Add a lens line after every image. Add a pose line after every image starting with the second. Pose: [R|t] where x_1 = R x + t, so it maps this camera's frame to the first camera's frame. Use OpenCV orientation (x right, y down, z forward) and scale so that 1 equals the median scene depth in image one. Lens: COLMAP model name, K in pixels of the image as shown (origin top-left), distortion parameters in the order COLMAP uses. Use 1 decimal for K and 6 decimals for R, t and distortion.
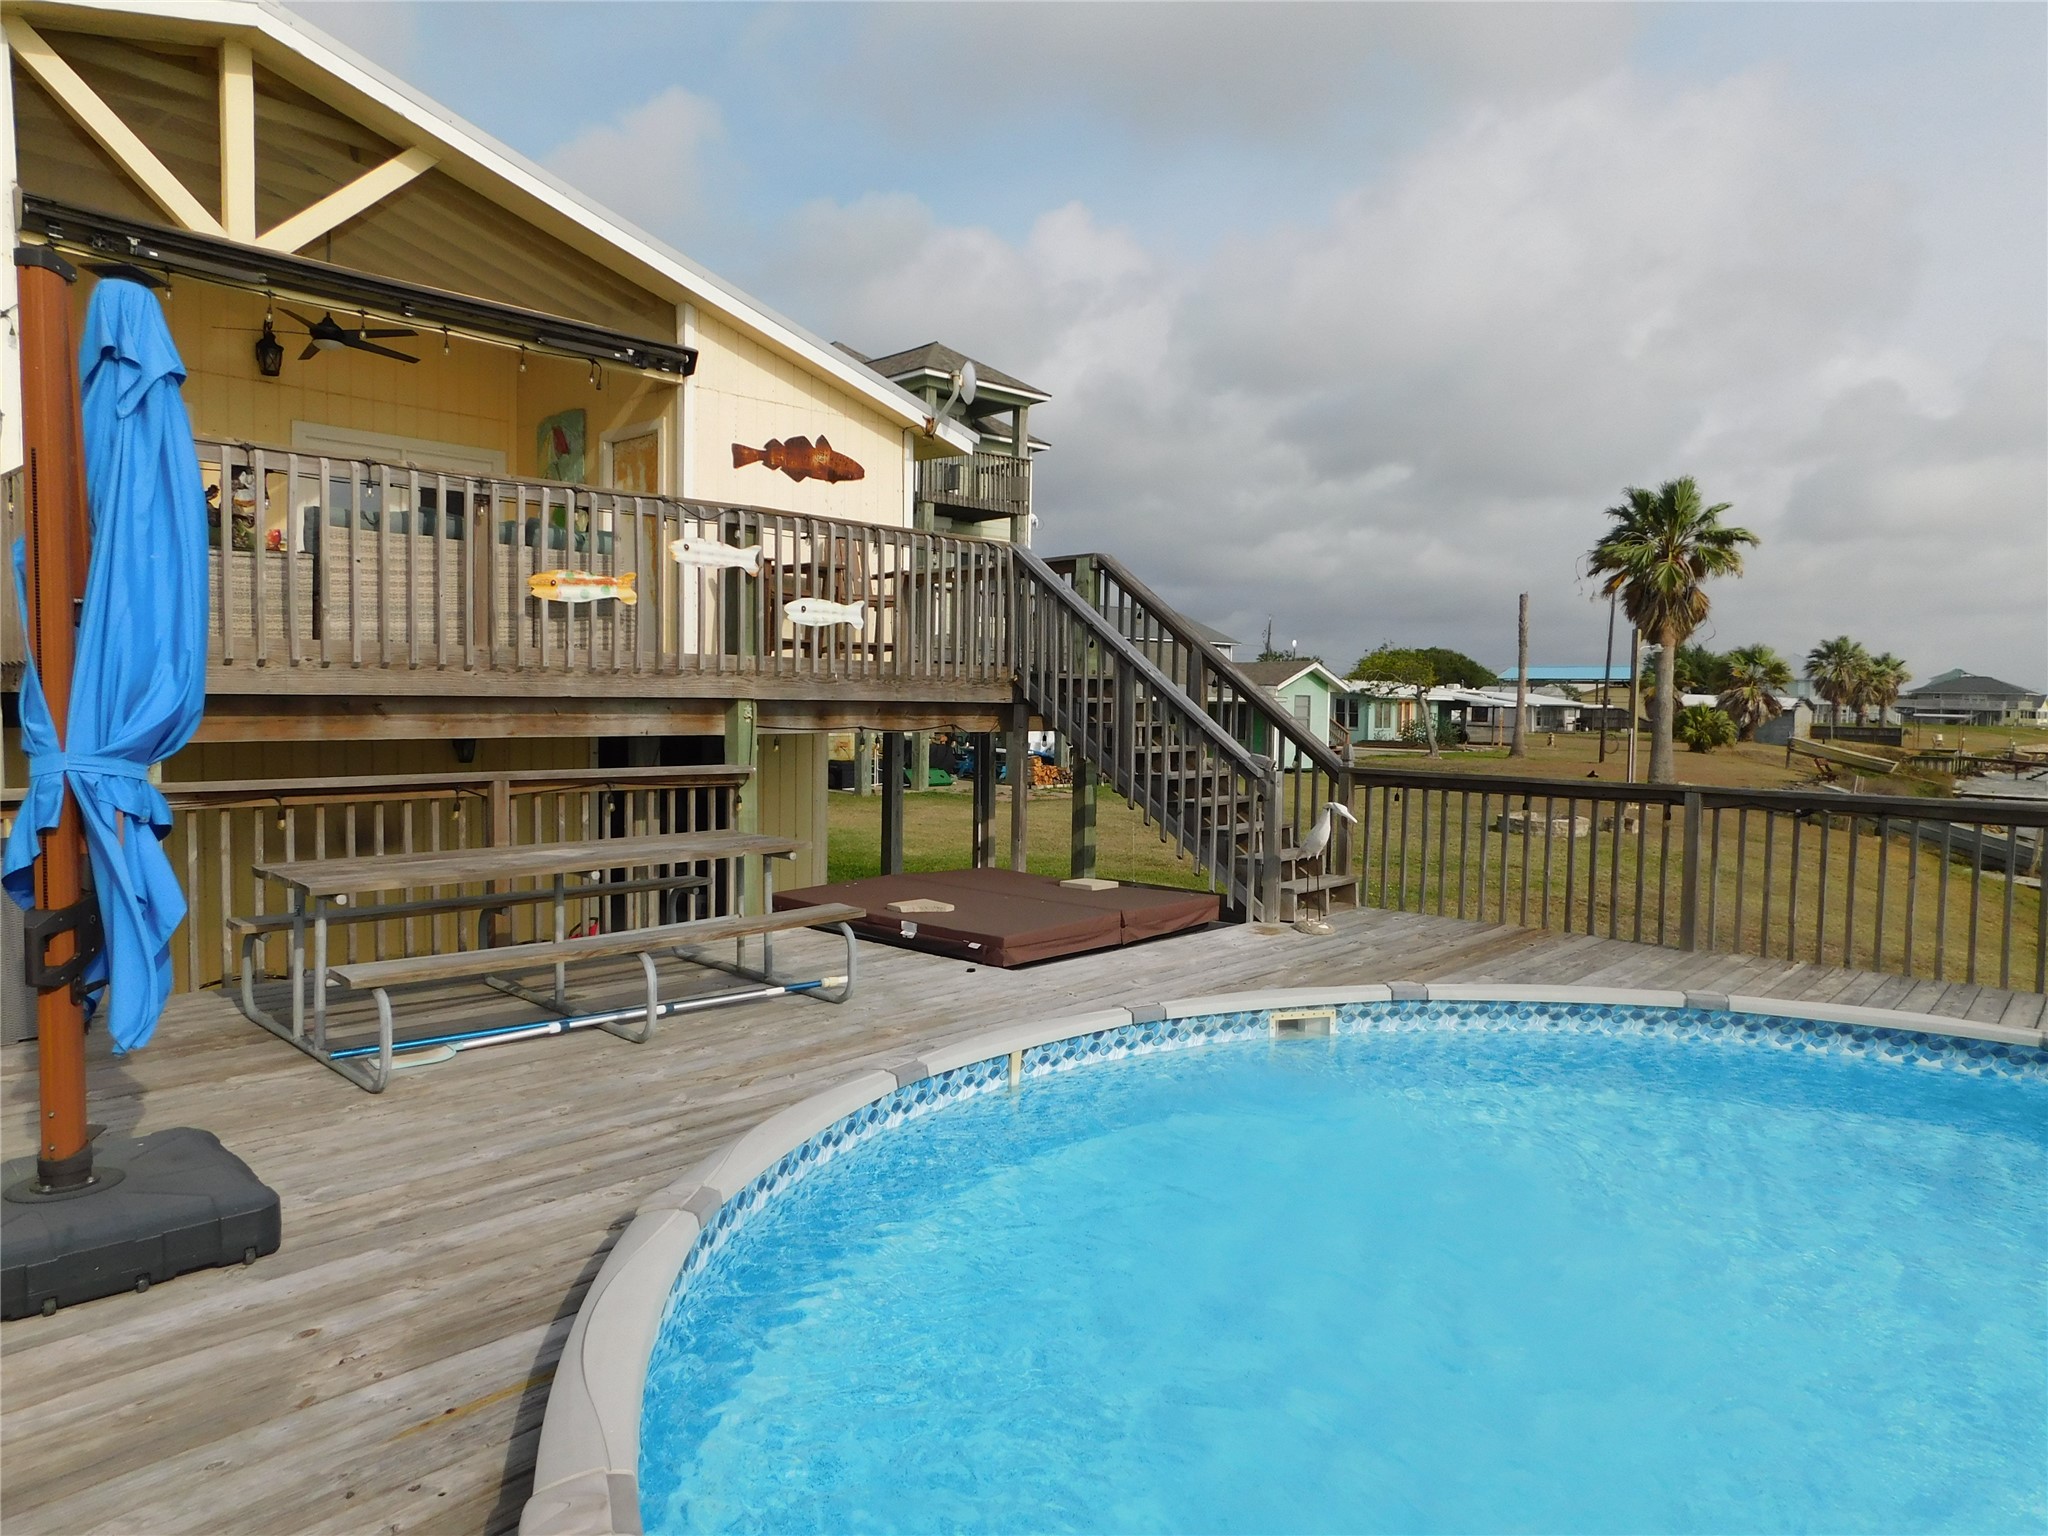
lens RADIAL K [[1339.8, 0, 1030.1], [0, 1339.8, 776.2], [0, 0, 1]] dist [-0.074881, 0.054125]
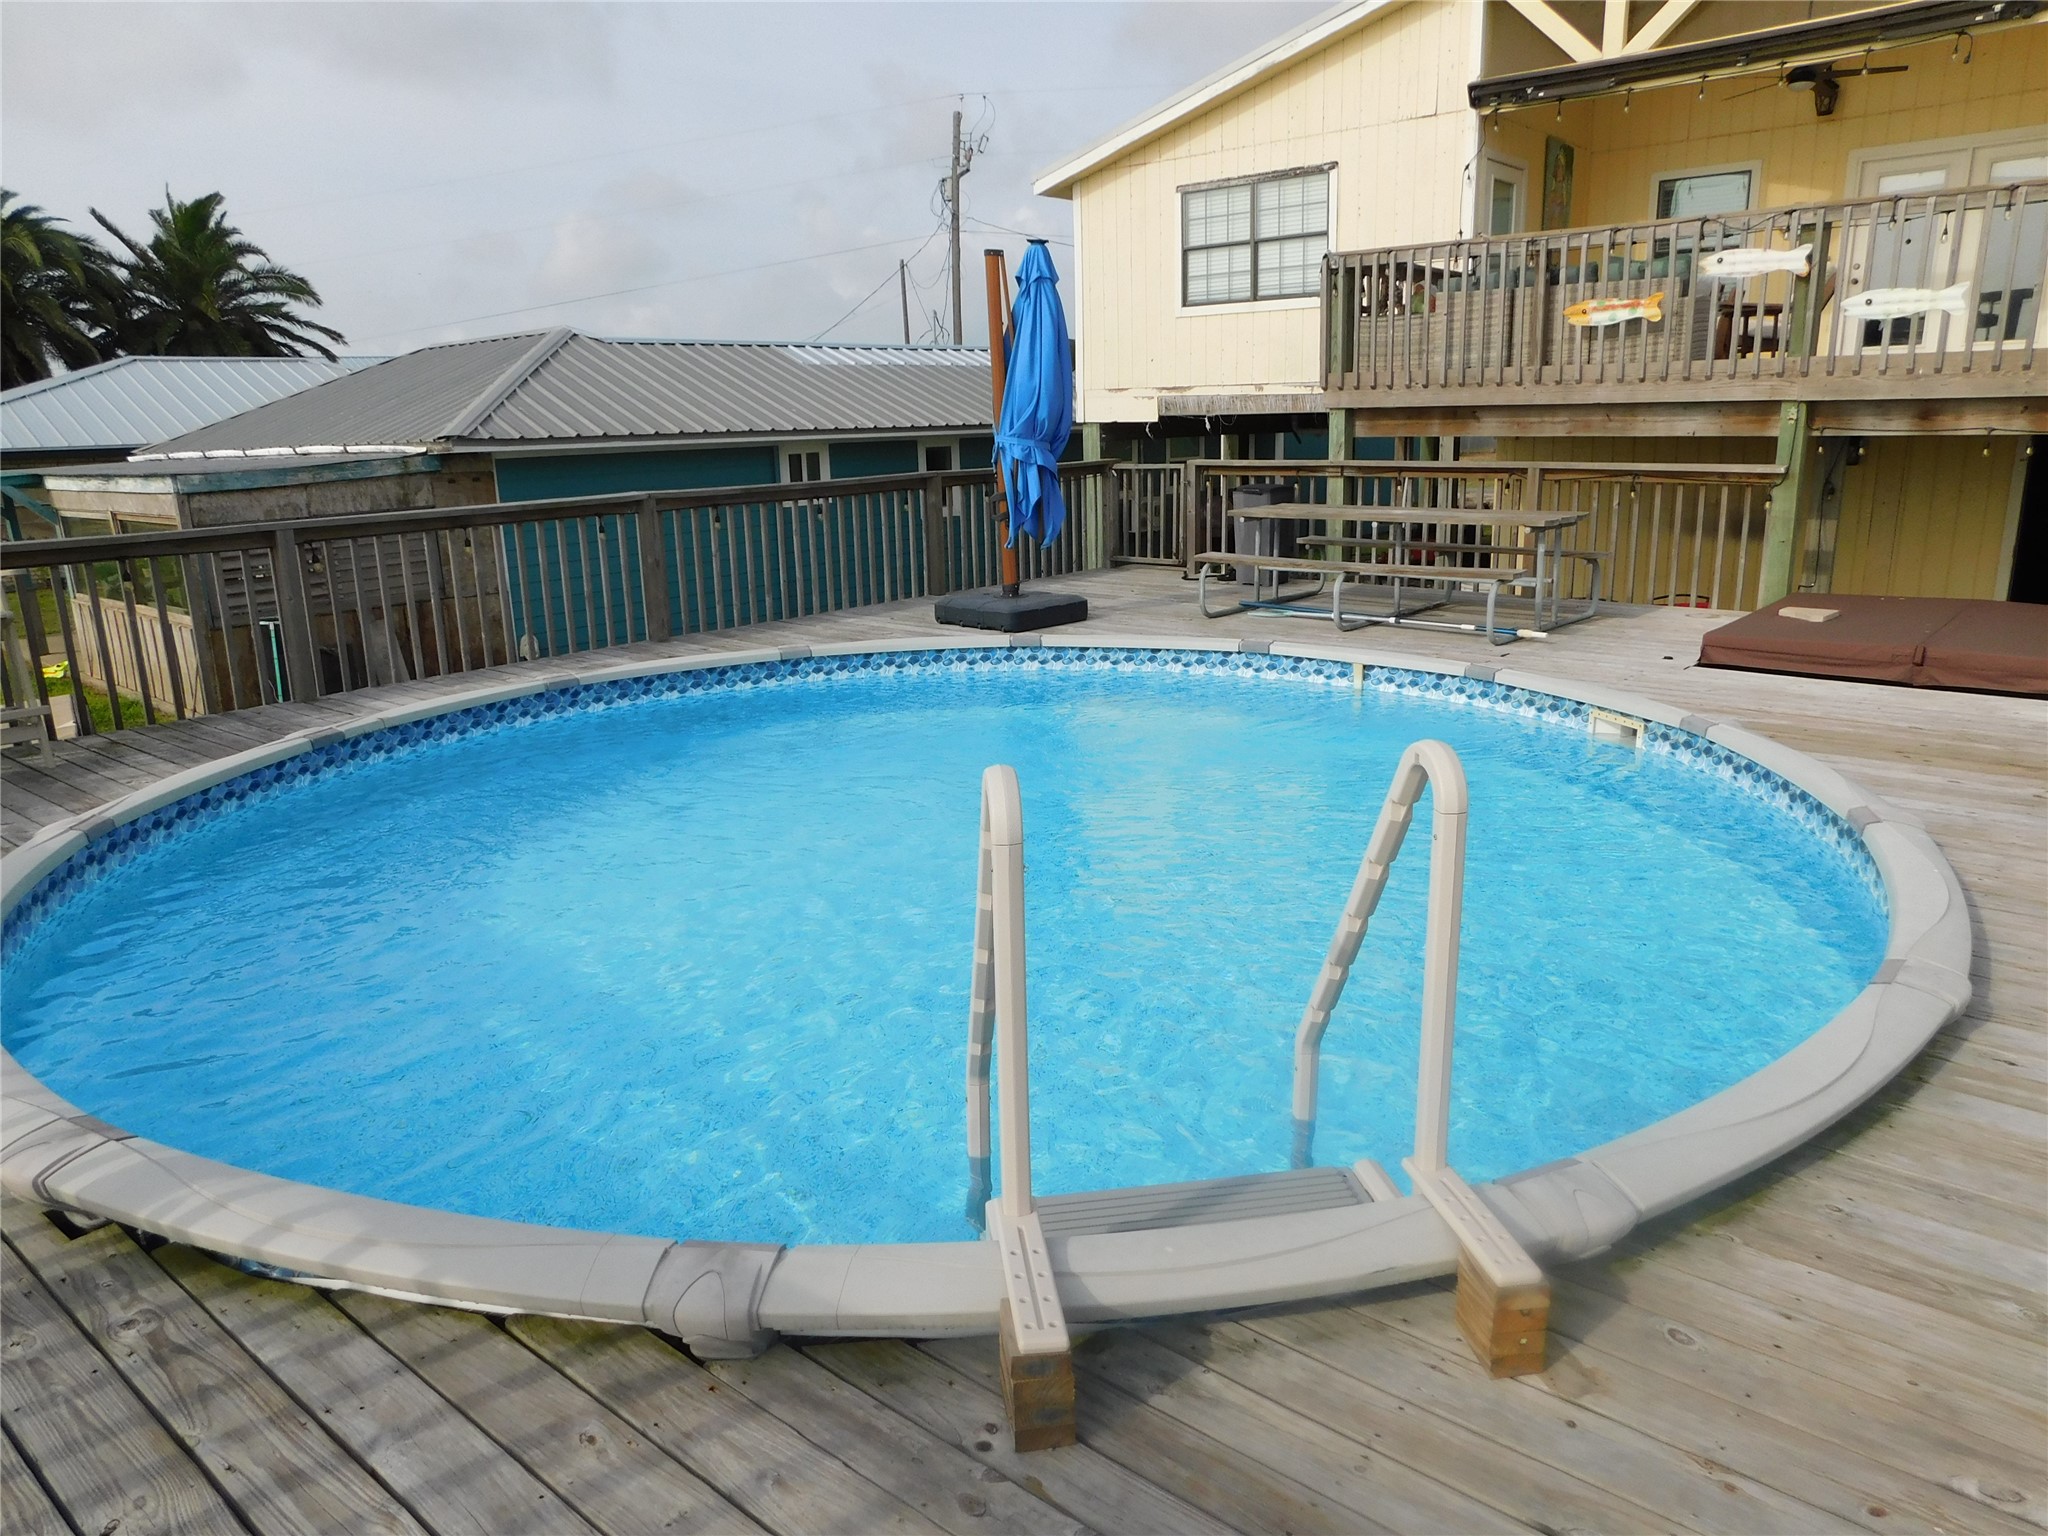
lens RADIAL K [[1339.8, 0, 1030.1], [0, 1339.8, 776.2], [0, 0, 1]] dist [-0.074881, 0.054125]
pose [[0.002932, 0.241533, -0.970388, 0.935643], [-0.034177, 0.969850, 0.241296, -0.000204], [0.999411, 0.032458, 0.011098, 0.453592]]
